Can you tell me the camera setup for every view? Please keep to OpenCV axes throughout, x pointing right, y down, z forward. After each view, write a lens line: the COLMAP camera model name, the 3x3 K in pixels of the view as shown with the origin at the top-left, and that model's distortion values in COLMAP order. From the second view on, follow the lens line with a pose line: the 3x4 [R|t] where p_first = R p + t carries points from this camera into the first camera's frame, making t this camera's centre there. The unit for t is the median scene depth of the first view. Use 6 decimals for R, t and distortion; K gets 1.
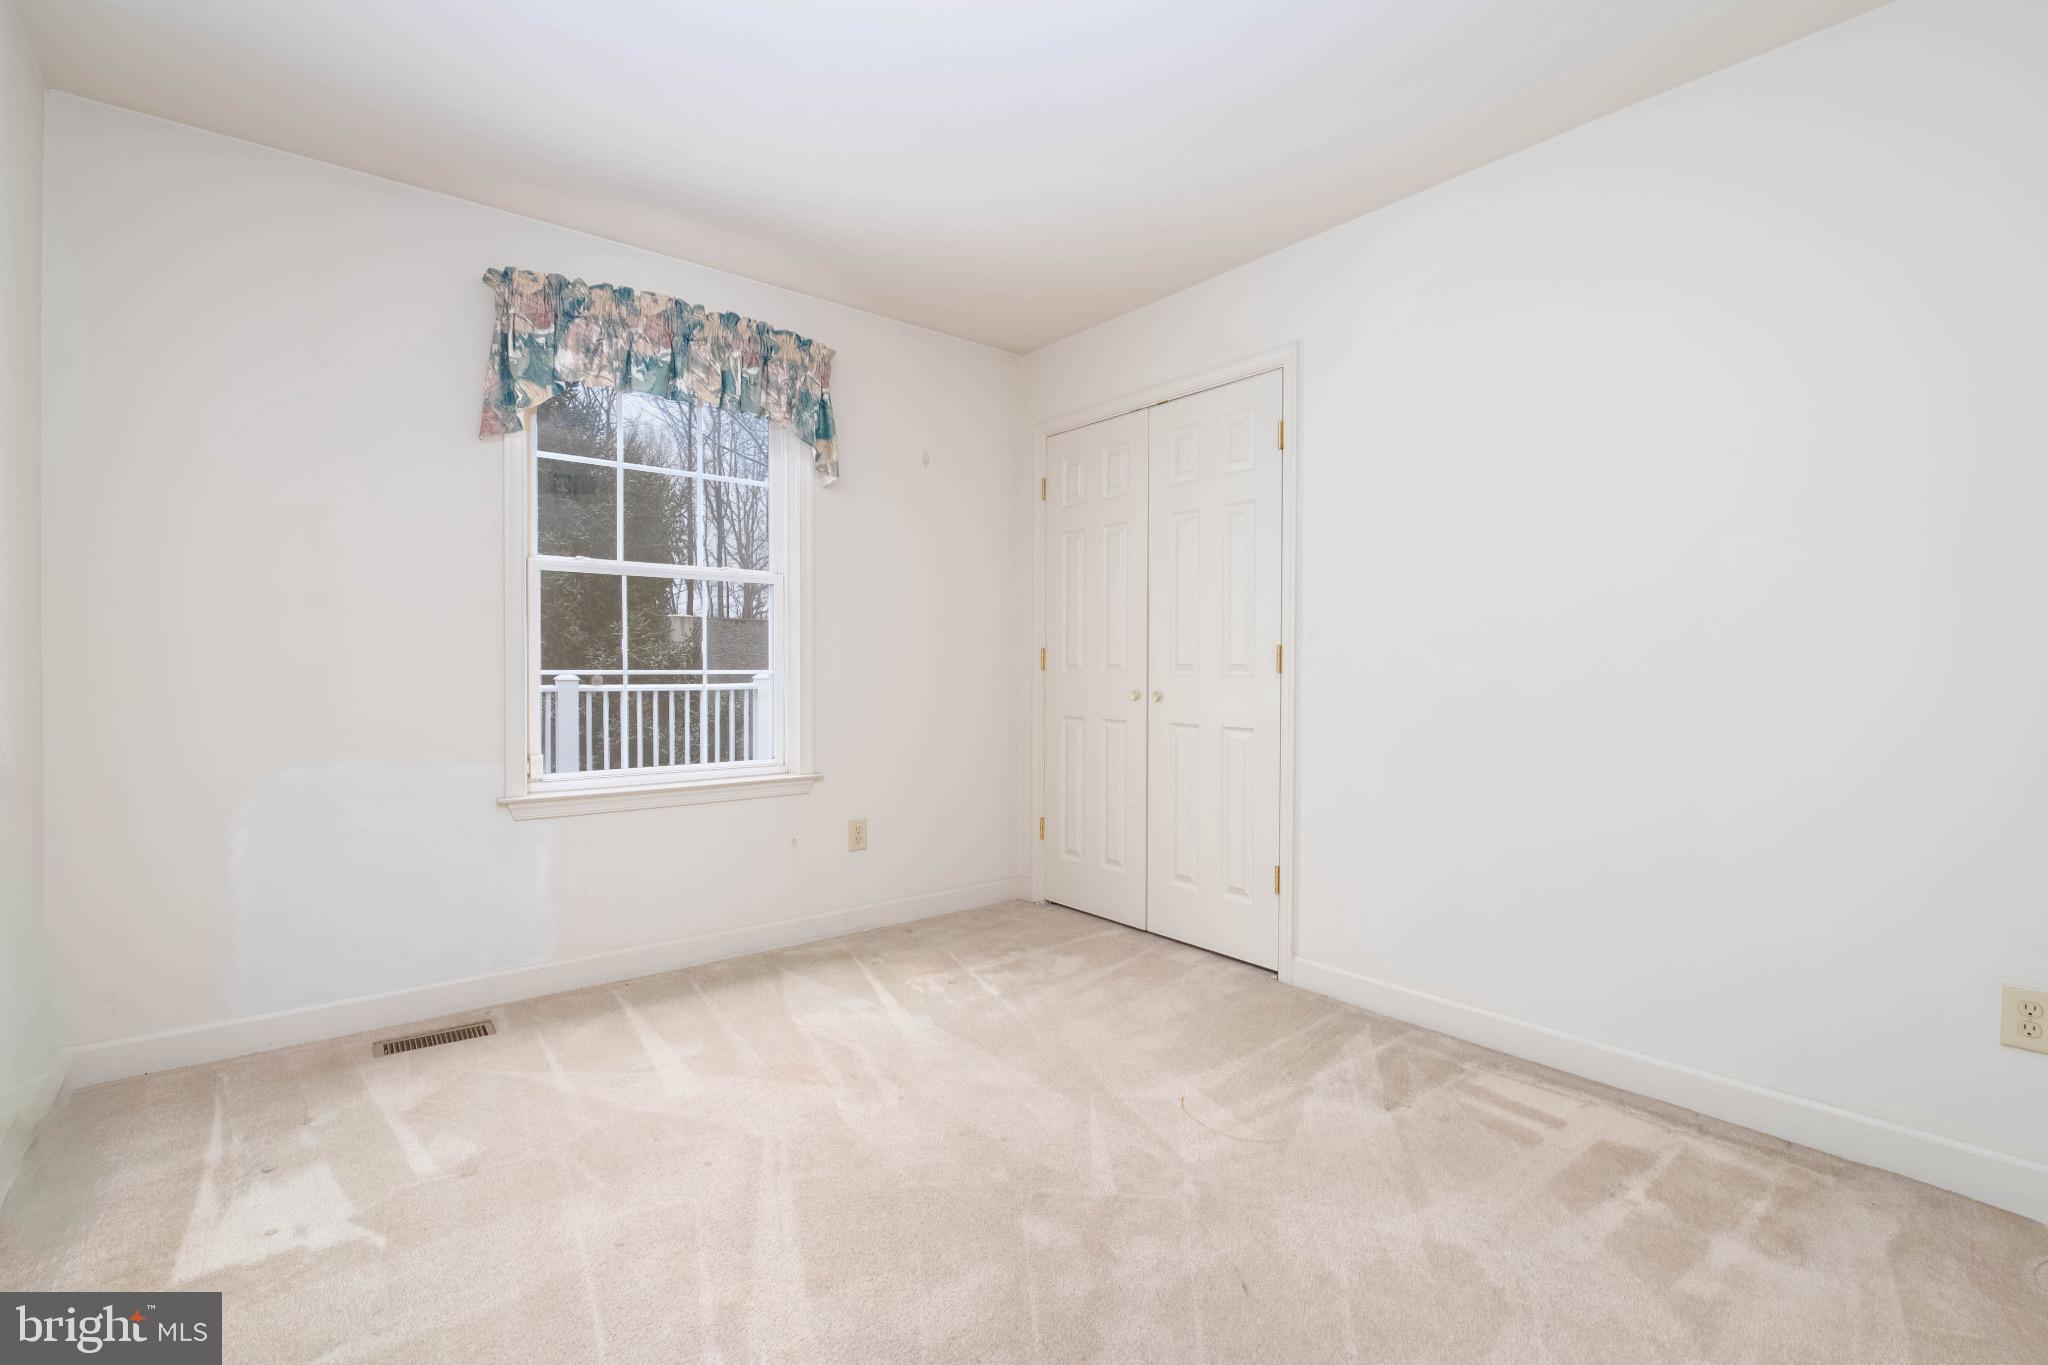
lens RADIAL K [[917.3, 0, 1016.1], [0, 917.3, 697.6], [0, 0, 1]] dist [-0.000986, -0.000538]
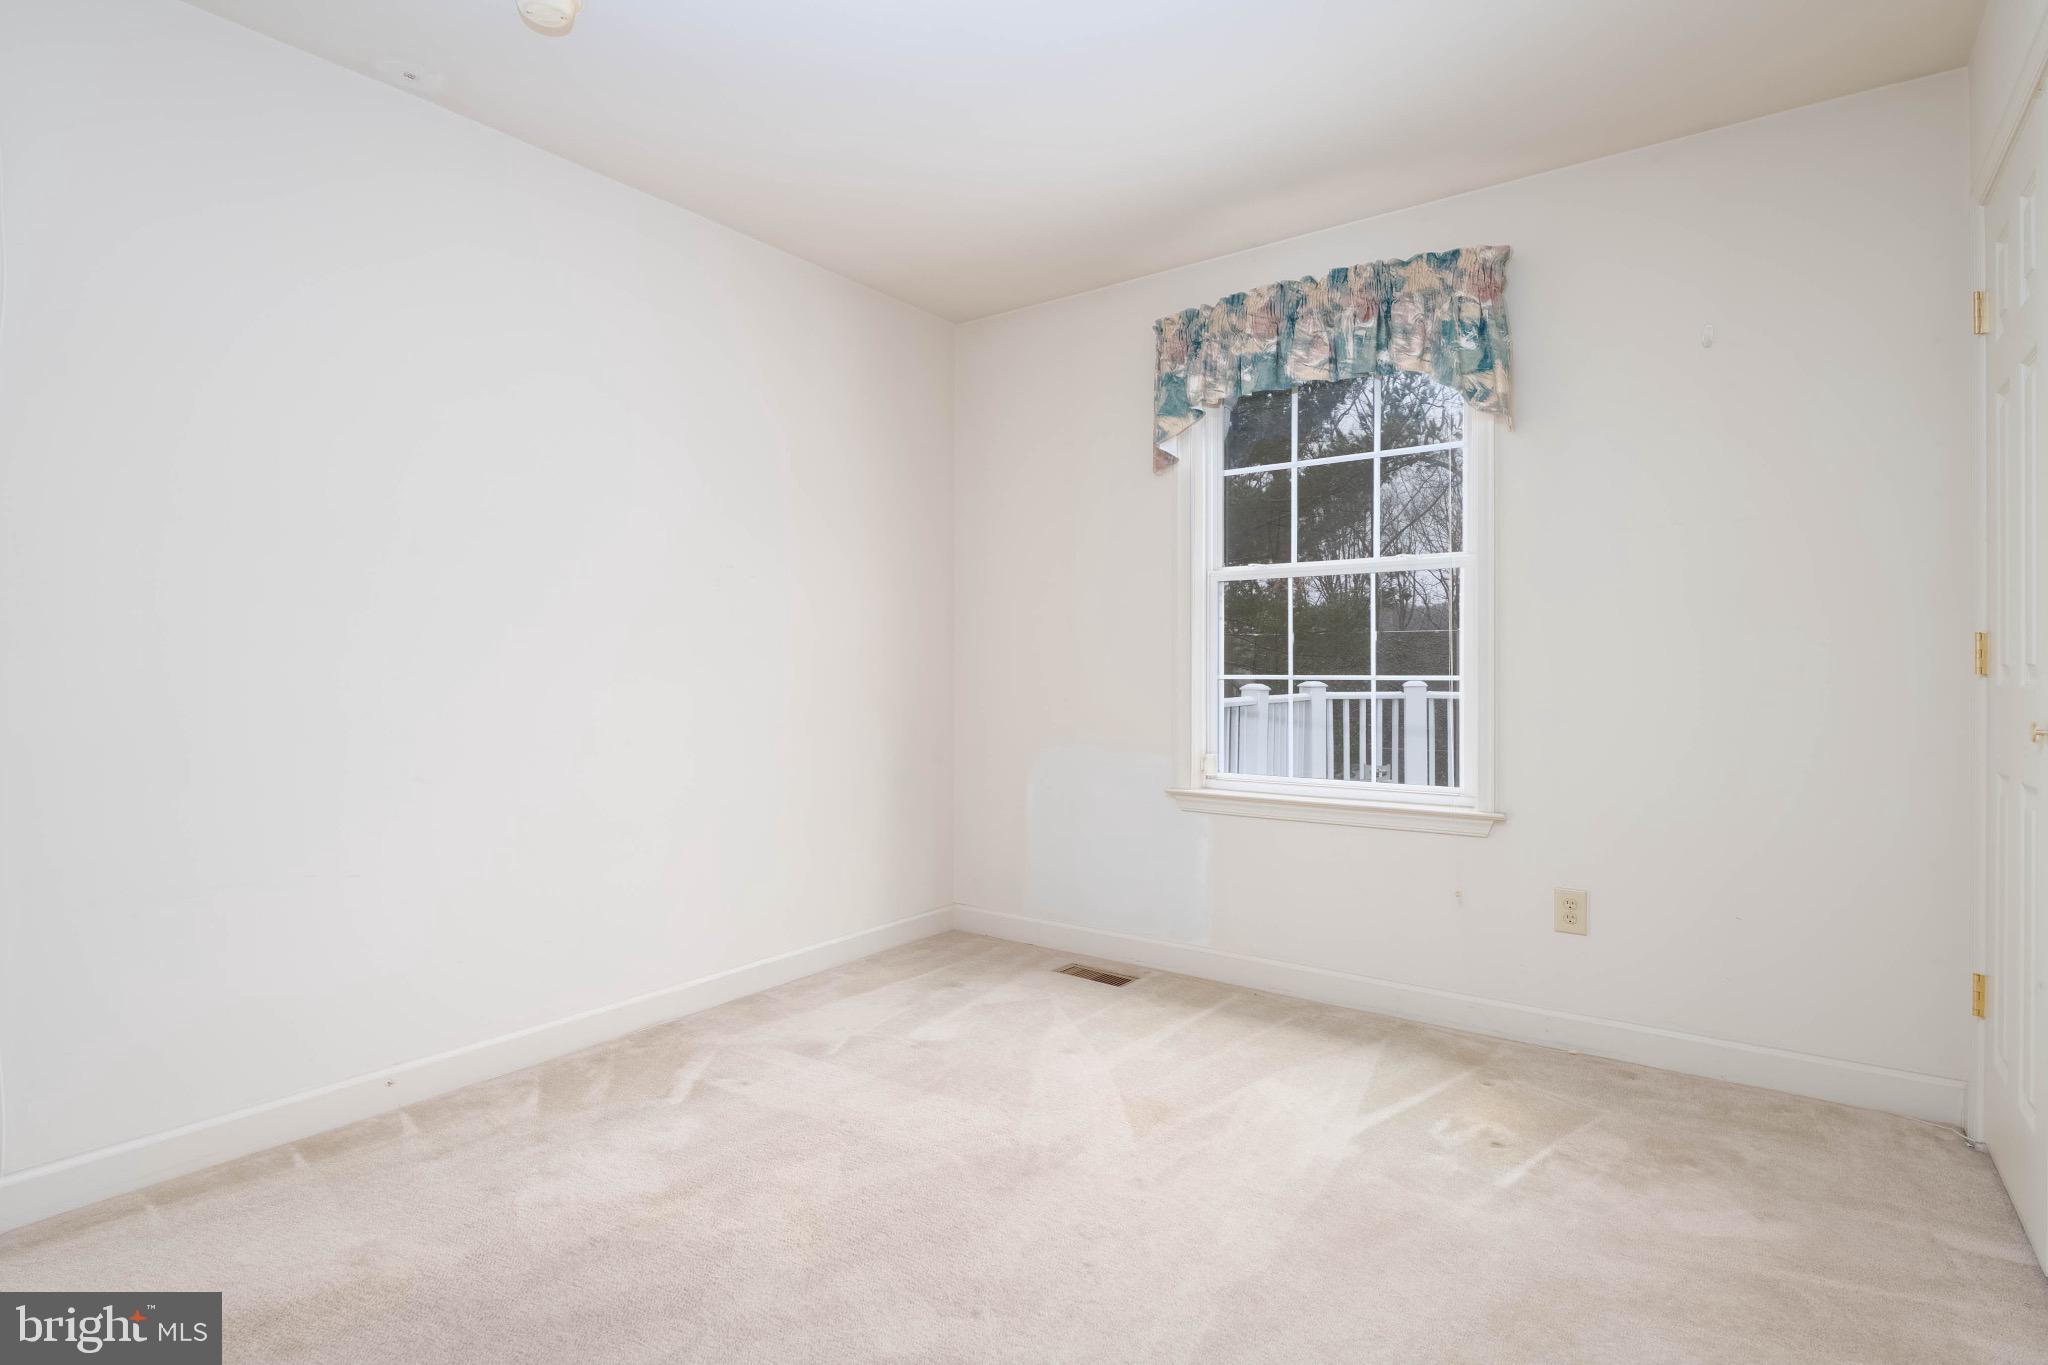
lens RADIAL K [[1002.3, 0, 1037.1], [0, 1002.3, 687.4], [0, 0, 1]] dist [-0.000378, -0.000689]
pose [[0.265848, 0.012110, -0.963939, 0.522565], [-0.031079, 0.999509, 0.003986, -0.013031], [0.963514, 0.028898, 0.266094, 0.459399]]
